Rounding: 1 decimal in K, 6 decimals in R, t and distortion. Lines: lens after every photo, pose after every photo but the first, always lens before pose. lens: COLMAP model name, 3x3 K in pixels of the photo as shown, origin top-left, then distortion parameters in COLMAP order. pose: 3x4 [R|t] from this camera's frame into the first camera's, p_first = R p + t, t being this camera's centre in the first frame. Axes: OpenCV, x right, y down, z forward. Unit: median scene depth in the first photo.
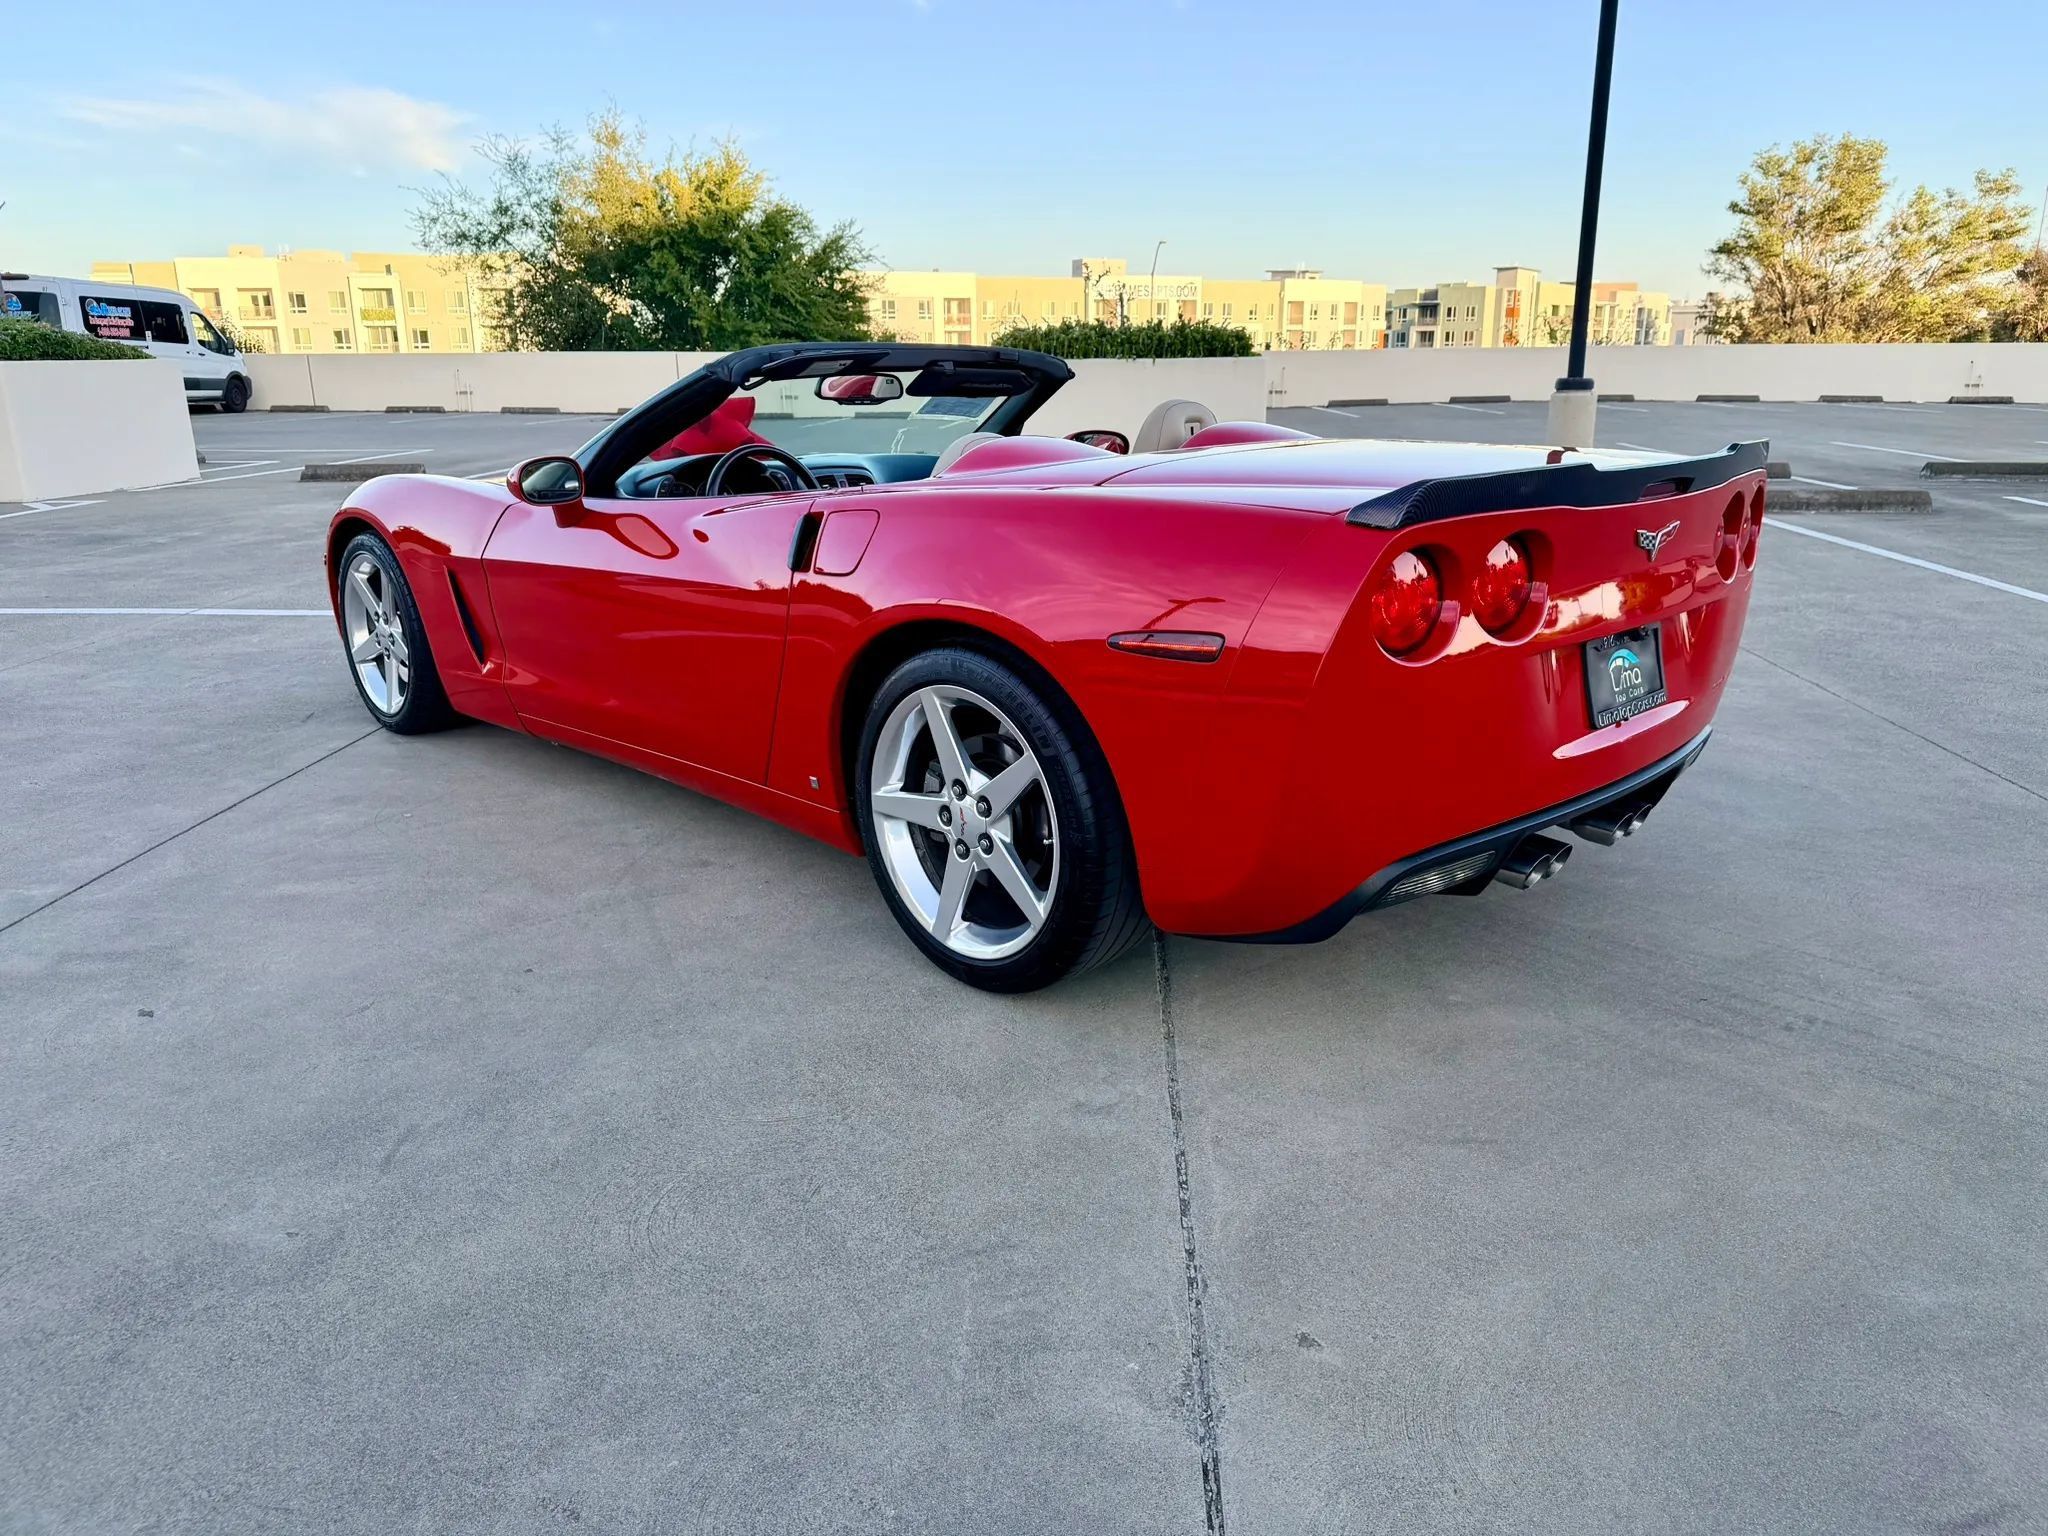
lens RADIAL K [[1447.9, 0, 1038.8], [0, 1447.9, 761.5], [0, 0, 1]] dist [0.023268, -0.028992]
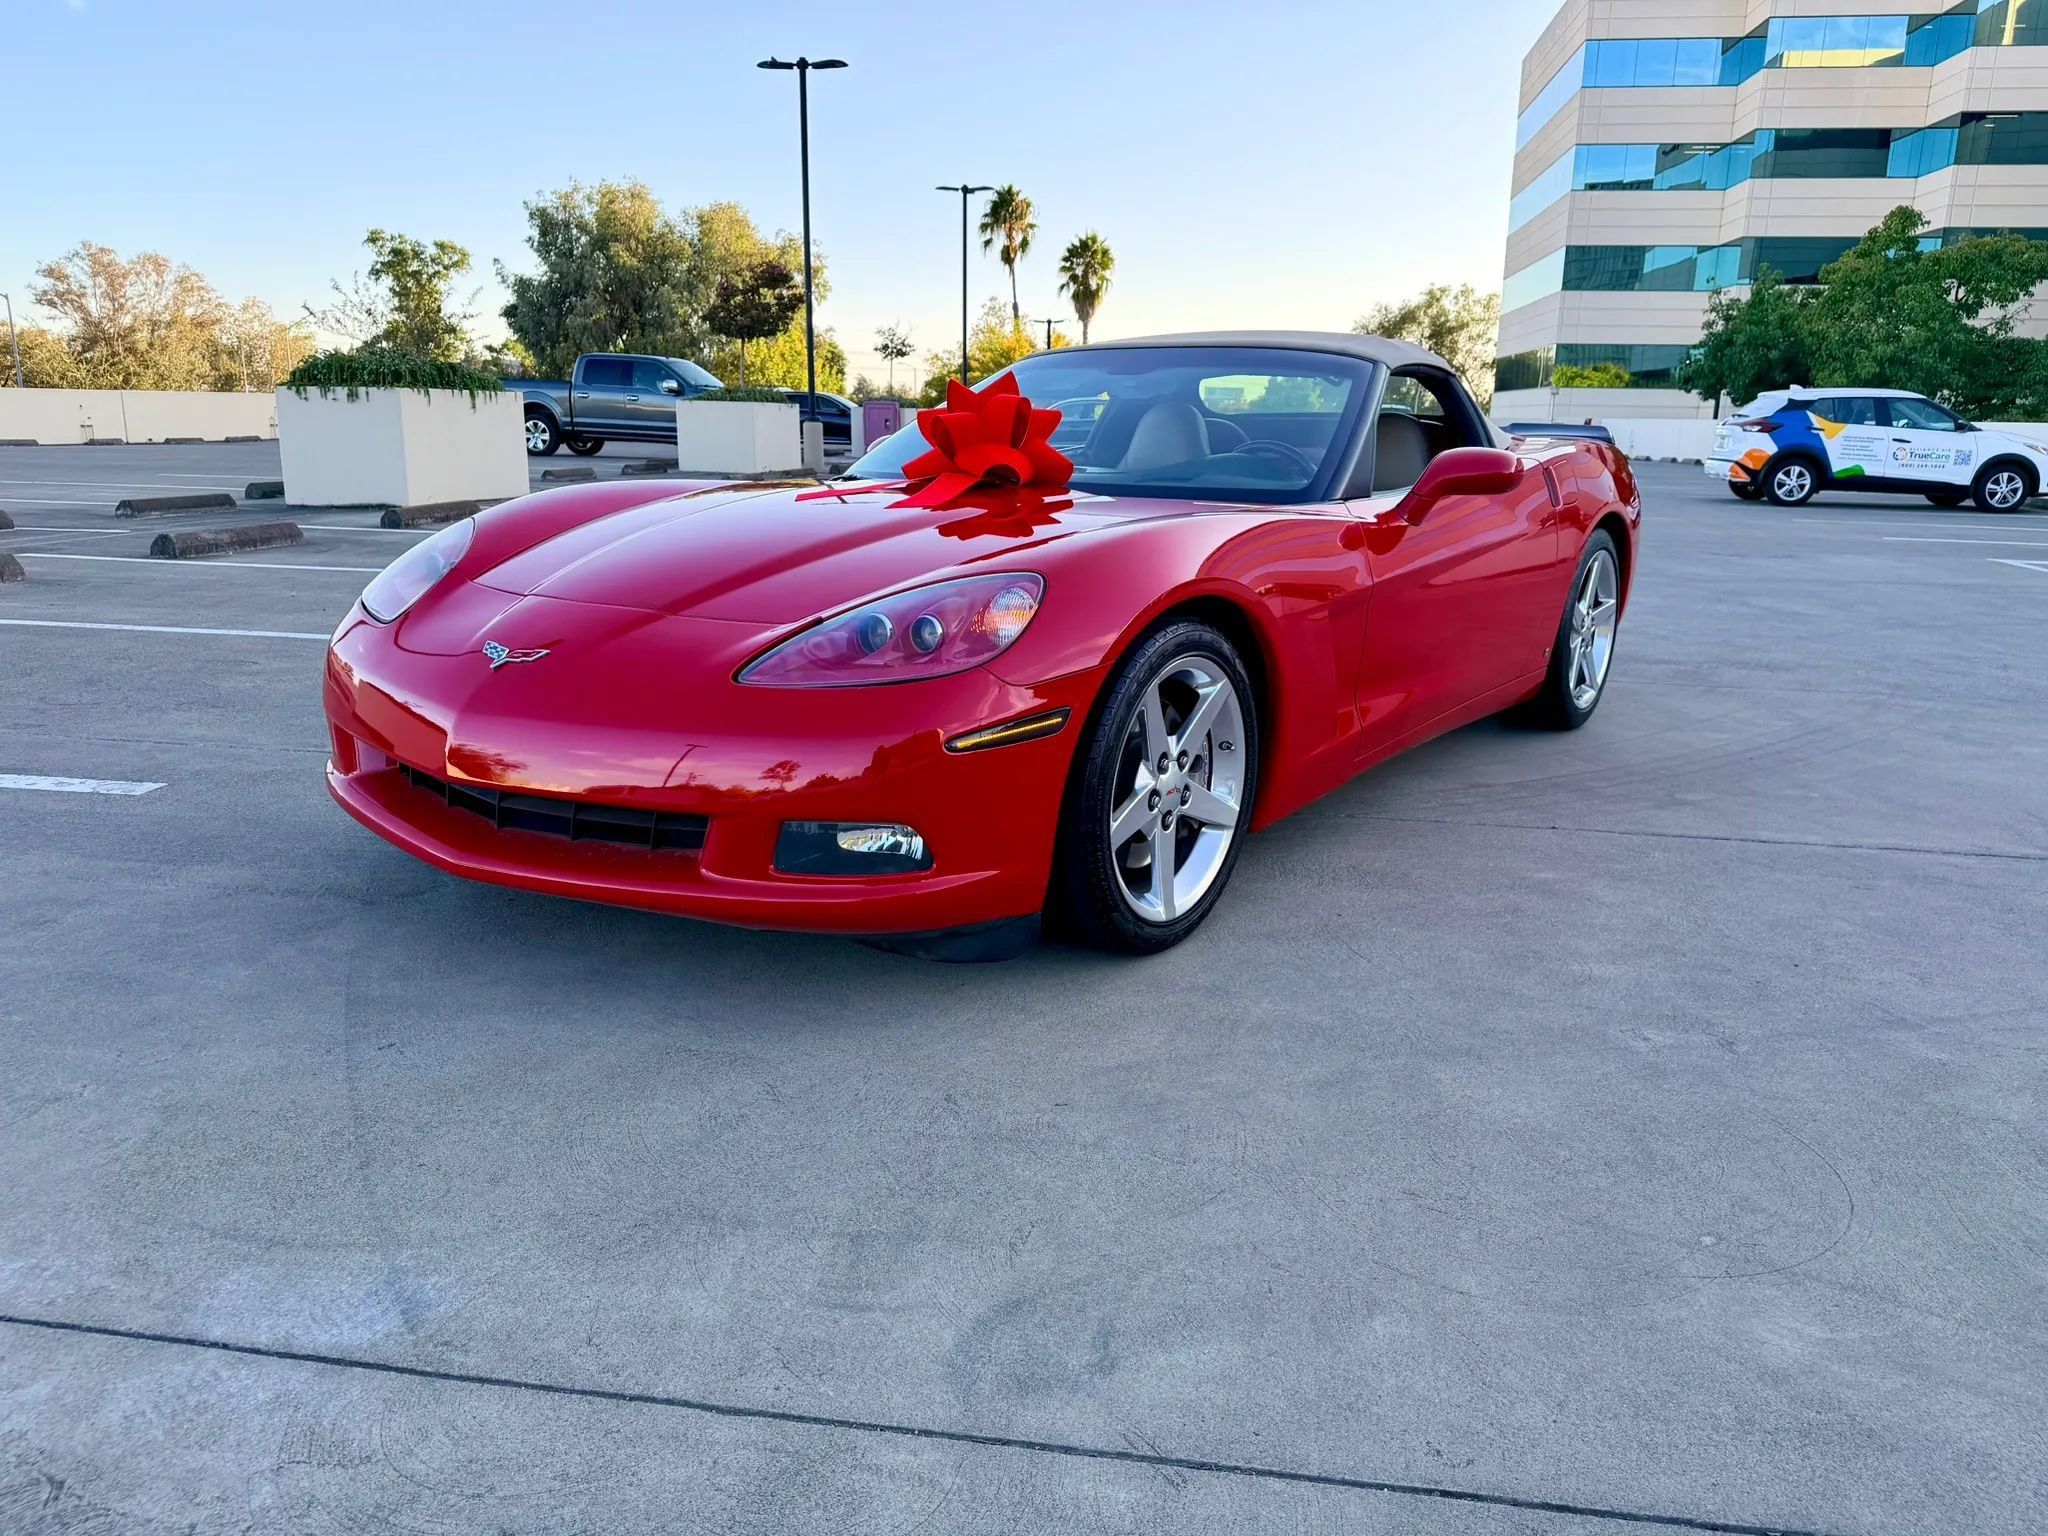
lens RADIAL K [[1447.9, 0, 1038.0], [0, 1447.9, 756.4], [0, 0, 1]] dist [0.023268, -0.028992]
pose [[0.105799, -0.222186, 0.969247, -0.525874], [0.255442, 0.948081, 0.189451, -0.153916], [-0.961018, 0.227542, 0.157061, 0.656134]]
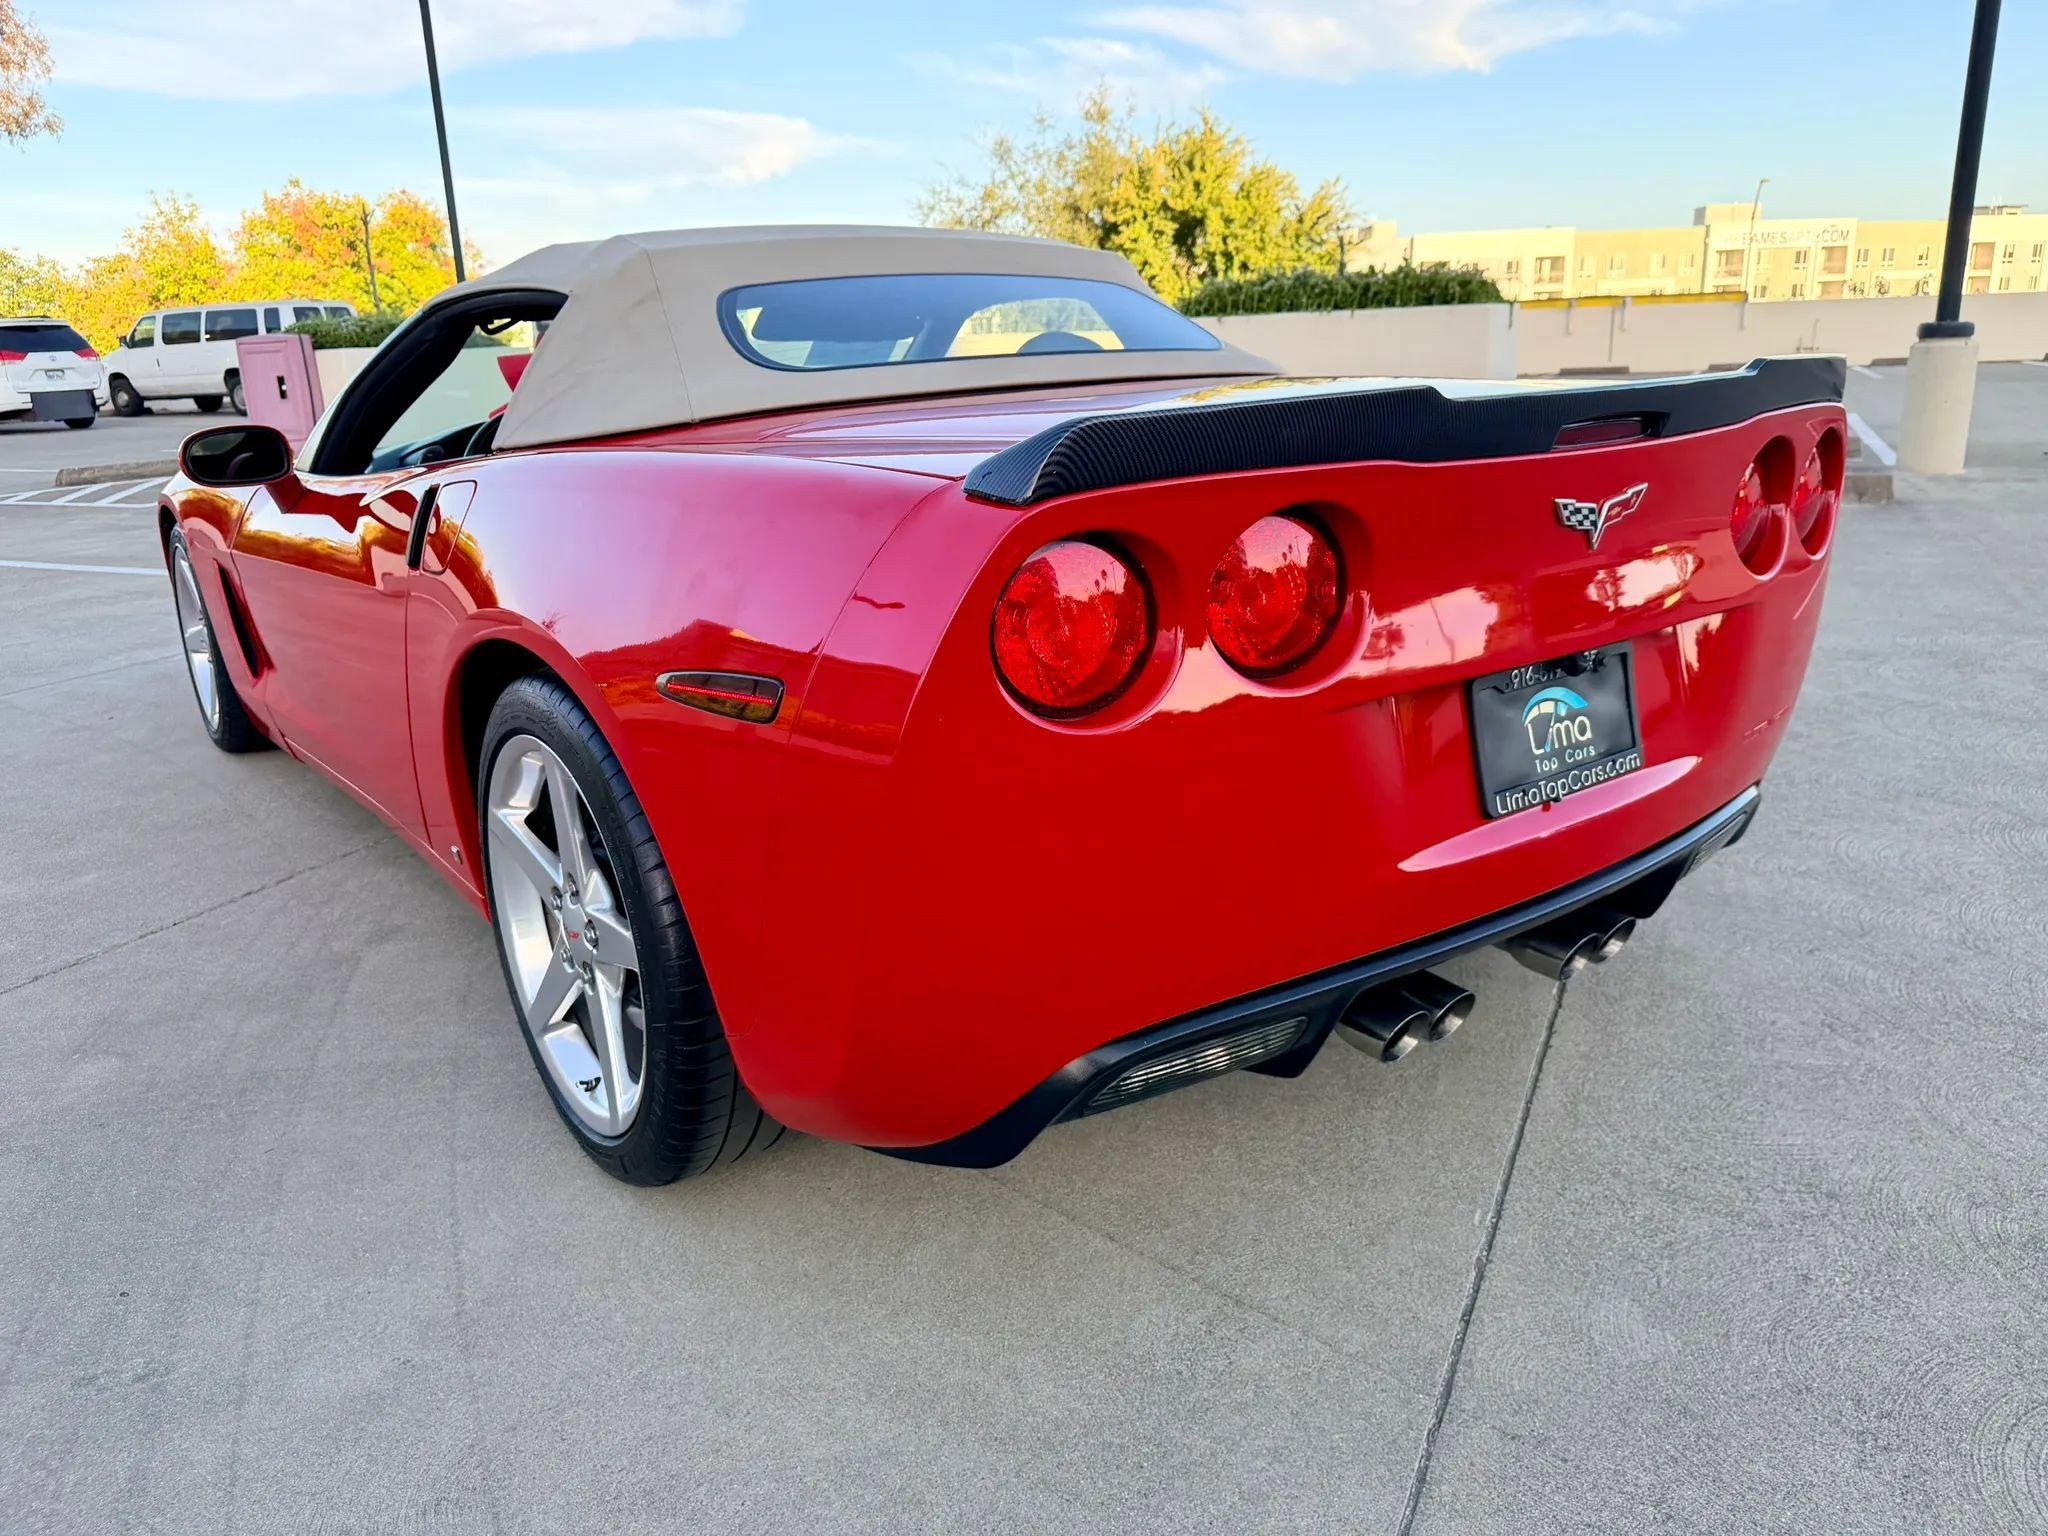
lens RADIAL K [[1447.9, 0, 1017.4], [0, 1447.9, 766.5], [0, 0, 1]] dist [0.023268, -0.028992]
pose [[0.916947, 0.087739, -0.389243, 0.449123], [-0.079911, 0.996141, 0.036293, -0.050772], [0.390925, -0.002174, 0.920420, 0.248898]]
